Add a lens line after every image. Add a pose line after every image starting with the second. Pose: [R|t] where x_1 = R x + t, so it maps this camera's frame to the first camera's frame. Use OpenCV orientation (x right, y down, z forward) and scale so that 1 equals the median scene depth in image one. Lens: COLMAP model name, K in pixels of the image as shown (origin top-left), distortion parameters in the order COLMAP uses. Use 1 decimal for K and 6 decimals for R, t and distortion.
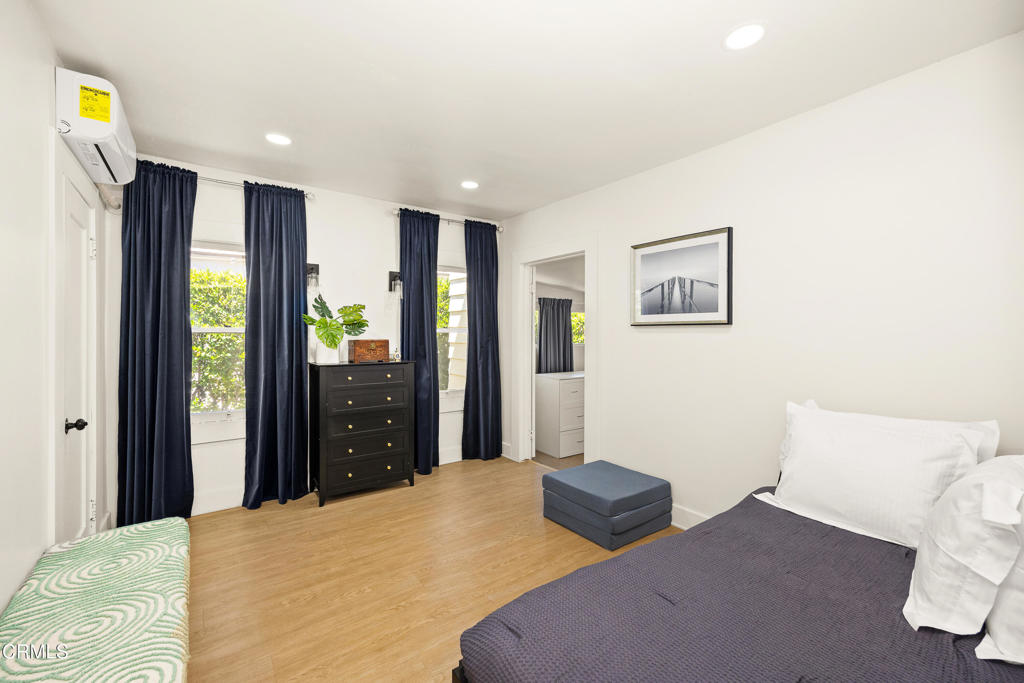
lens RADIAL K [[420.0, 0, 507.7], [0, 420.0, 332.4], [0, 0, 1]] dist [0.002342, -0.000527]
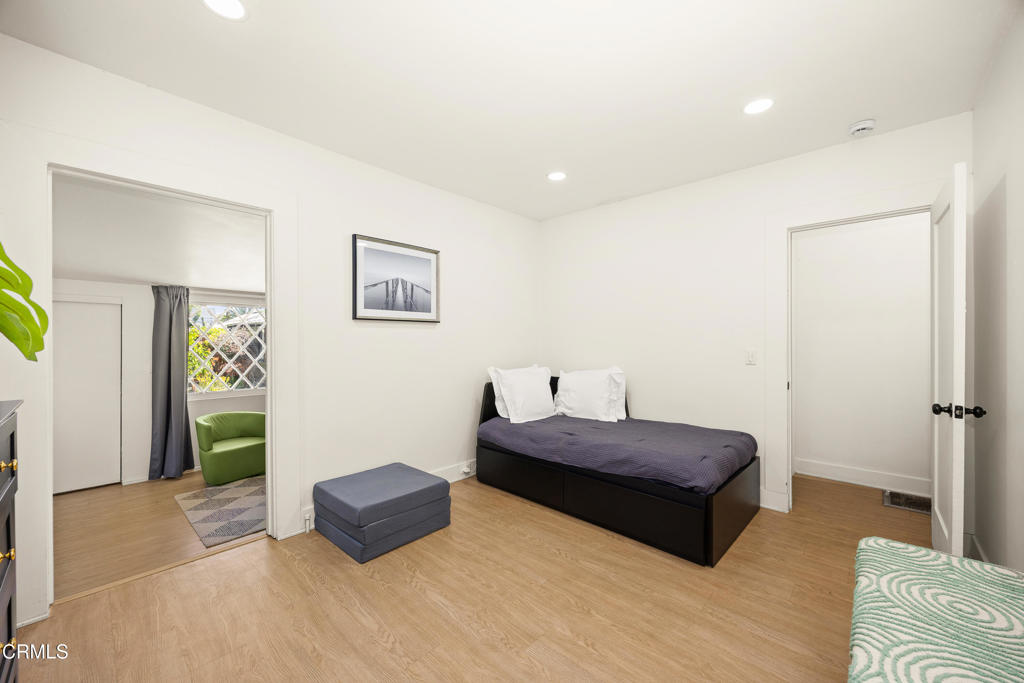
lens RADIAL K [[404.1, 0, 507.3], [0, 404.1, 341.3], [0, 0, 1]] dist [0.000581, 0.000359]
pose [[-0.191359, -0.000870, 0.981520, -0.733342], [0.001293, 0.999999, 0.001138, 0.036825], [-0.981519, 0.001487, -0.191357, 0.946729]]
